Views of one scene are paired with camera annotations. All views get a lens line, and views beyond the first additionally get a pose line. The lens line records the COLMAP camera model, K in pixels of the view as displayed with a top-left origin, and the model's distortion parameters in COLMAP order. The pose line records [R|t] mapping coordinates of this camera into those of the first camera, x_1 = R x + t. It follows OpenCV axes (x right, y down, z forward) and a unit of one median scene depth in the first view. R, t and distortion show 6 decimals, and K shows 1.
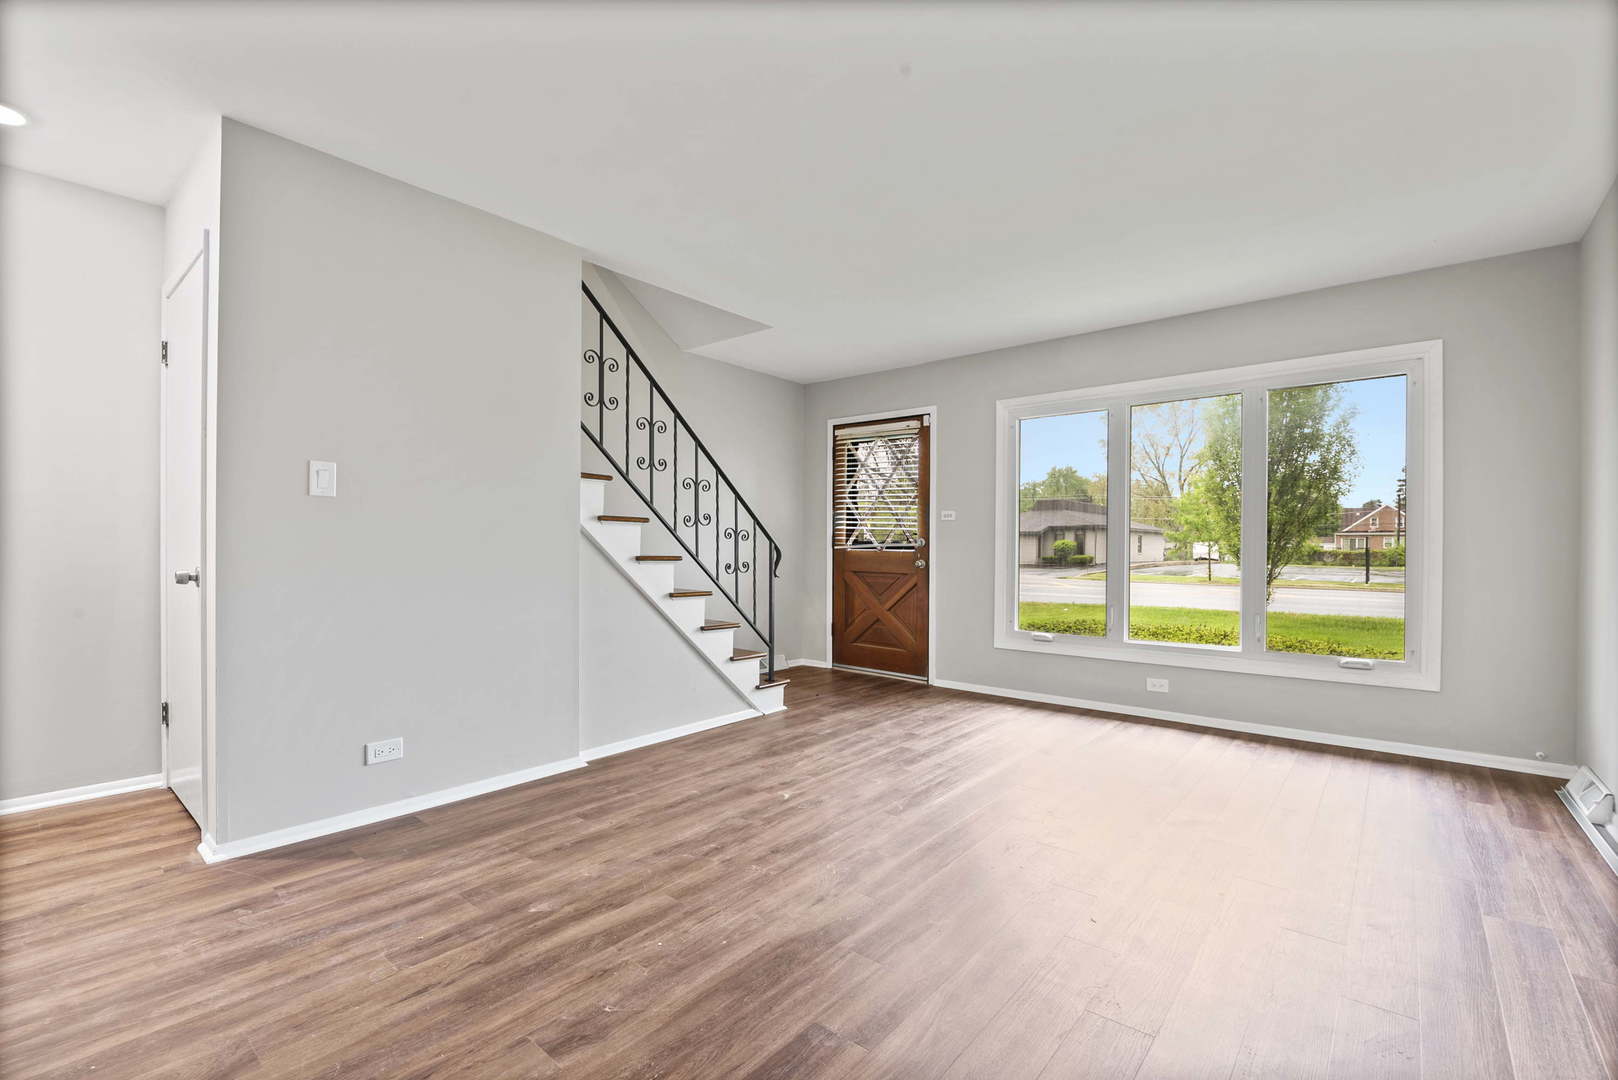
lens RADIAL K [[700.8, 0, 794.9], [0, 700.8, 537.4], [0, 0, 1]] dist [-0.015616, -0.000385]
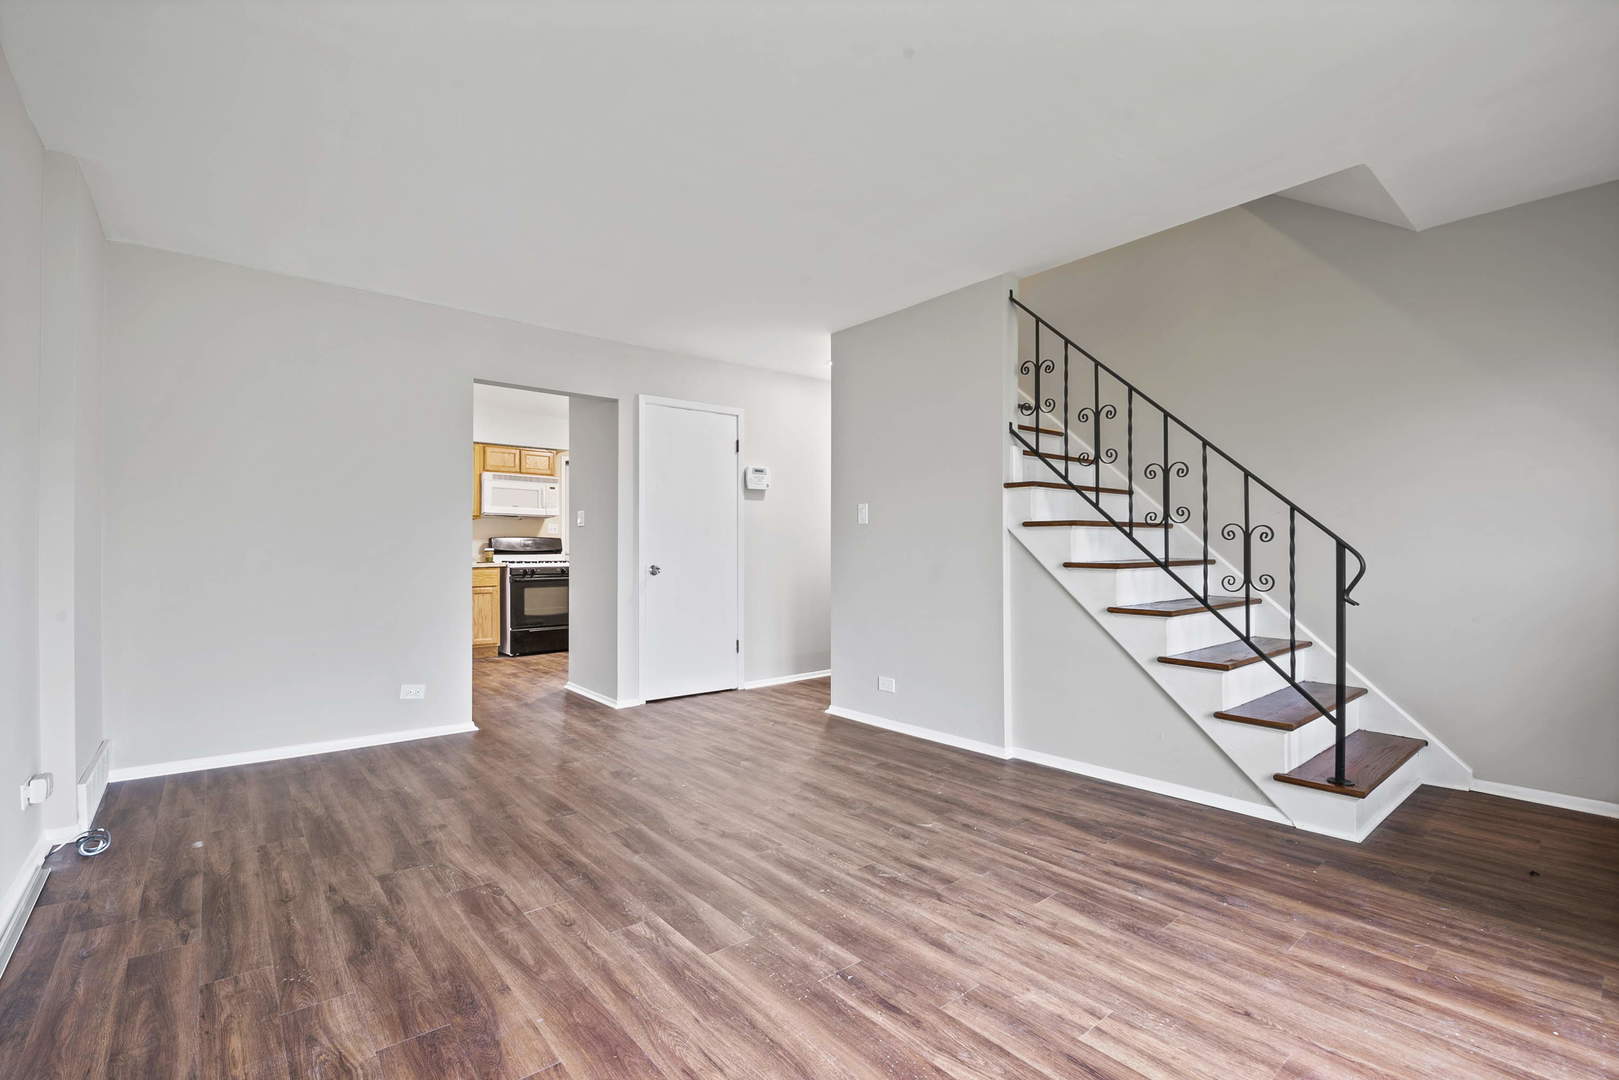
lens RADIAL K [[701.2, 0, 795.9], [0, 701.2, 555.0], [0, 0, 1]] dist [-0.015616, -0.000385]
pose [[-0.169863, -0.002035, -0.985466, 0.790515], [0.012985, 0.999906, -0.004303, 0.017285], [0.985382, -0.013527, -0.169821, 0.858232]]
